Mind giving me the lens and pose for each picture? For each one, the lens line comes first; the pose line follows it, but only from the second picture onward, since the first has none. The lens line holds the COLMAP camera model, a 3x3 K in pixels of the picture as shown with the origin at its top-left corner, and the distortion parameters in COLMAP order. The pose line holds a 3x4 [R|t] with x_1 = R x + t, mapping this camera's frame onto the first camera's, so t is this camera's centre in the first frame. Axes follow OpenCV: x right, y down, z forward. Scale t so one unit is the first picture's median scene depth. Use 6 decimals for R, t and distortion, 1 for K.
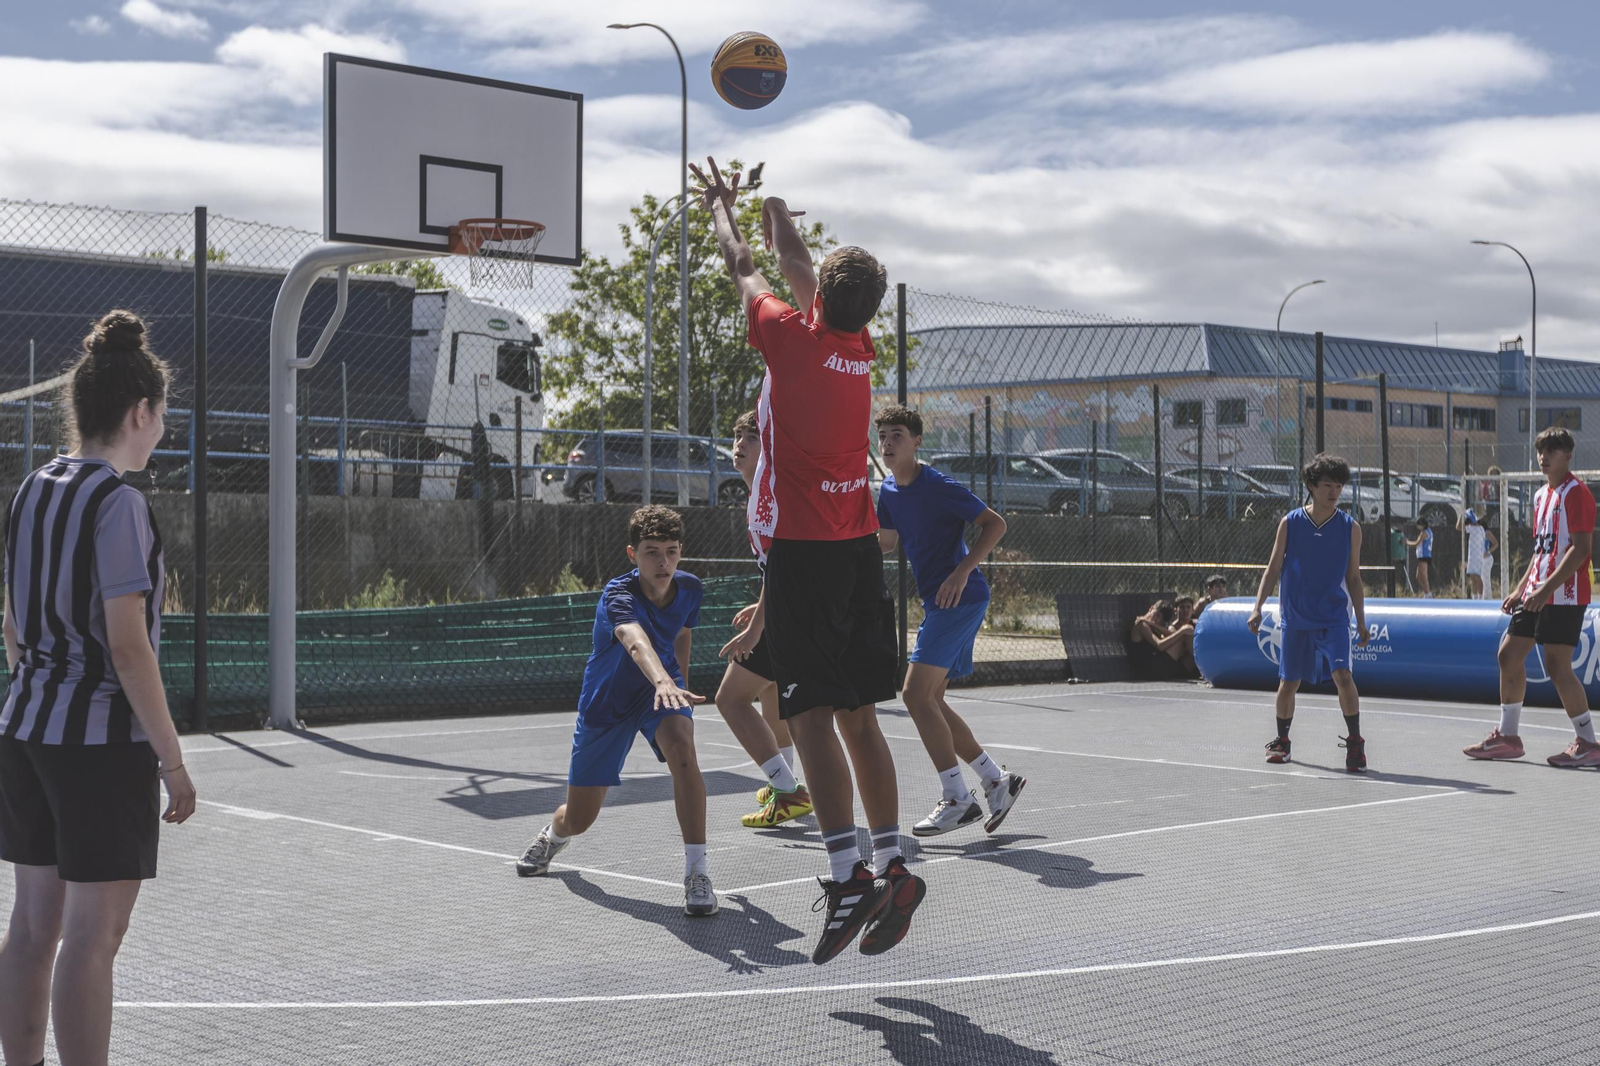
lens RADIAL K [[2299.7, 0, 762.2], [0, 2299.7, 531.0], [0, 0, 1]] dist [-0.016203, 0.094788]
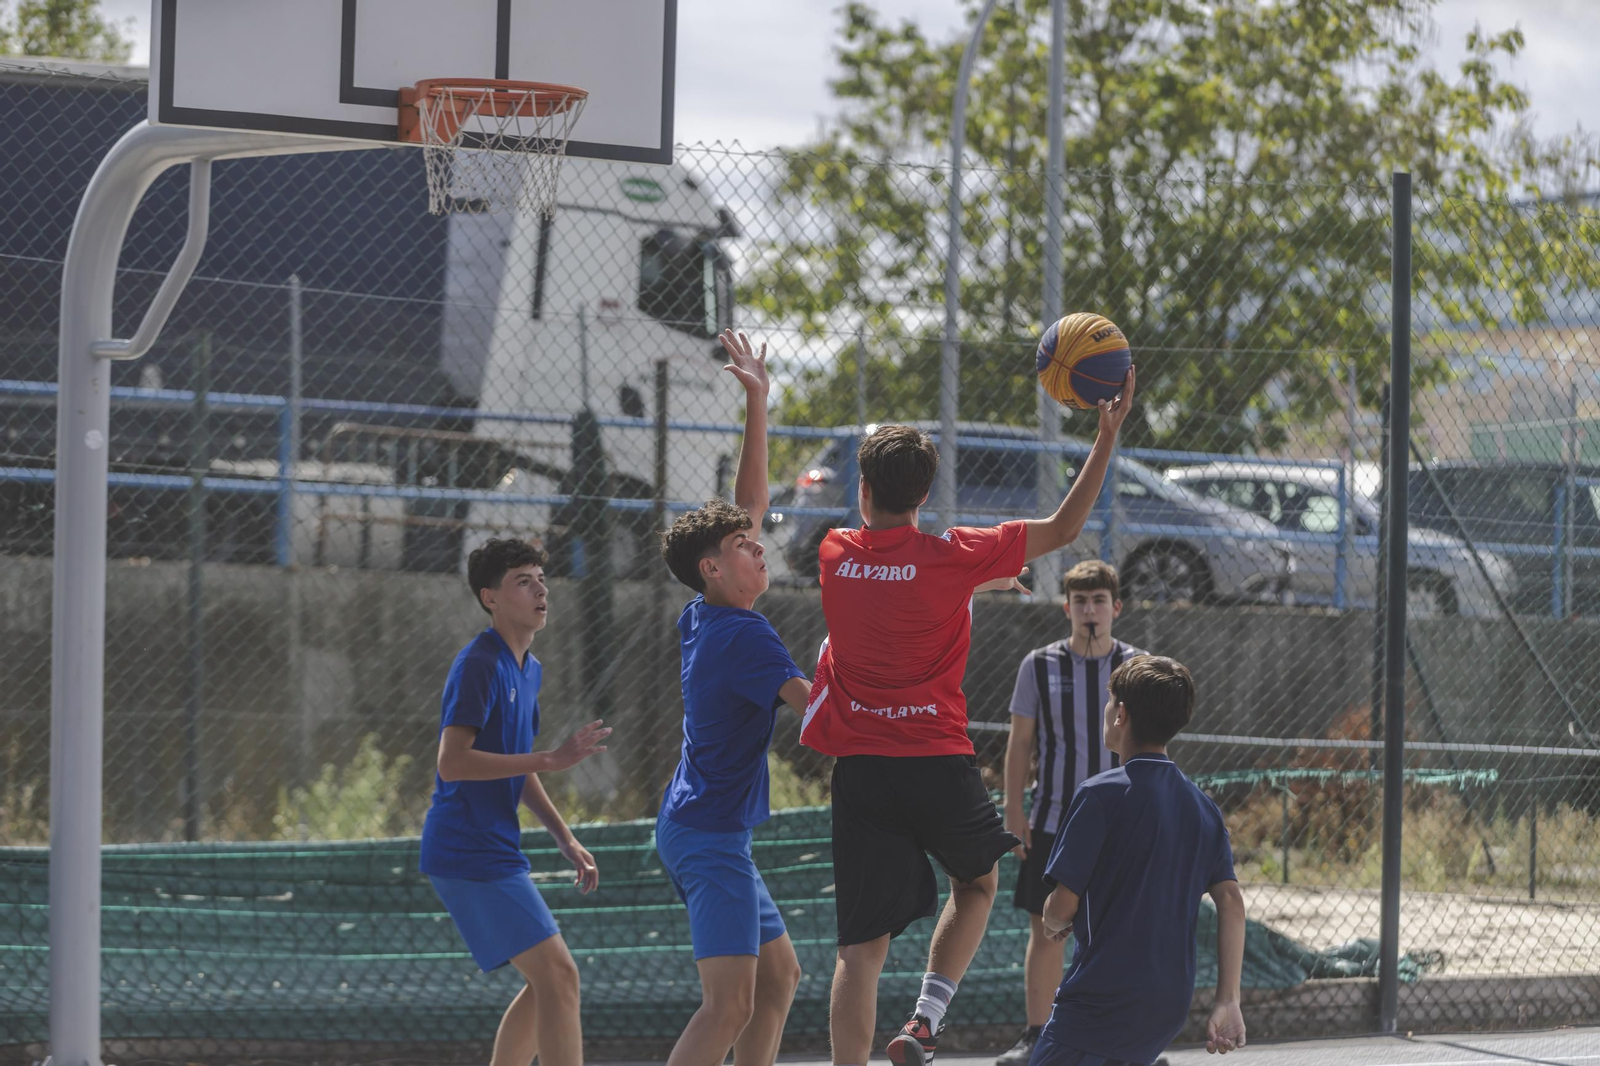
lens RADIAL K [[5778.6, 0, 800.0], [0, 5778.6, 533.0], [0, 0, 1]] dist [0.088978, -24.402938]
pose [[0.992309, 0.018093, -0.122453, 0.056311], [-0.018893, 0.999807, -0.005371, -0.016818], [0.122332, 0.007643, 0.992460, -0.122797]]
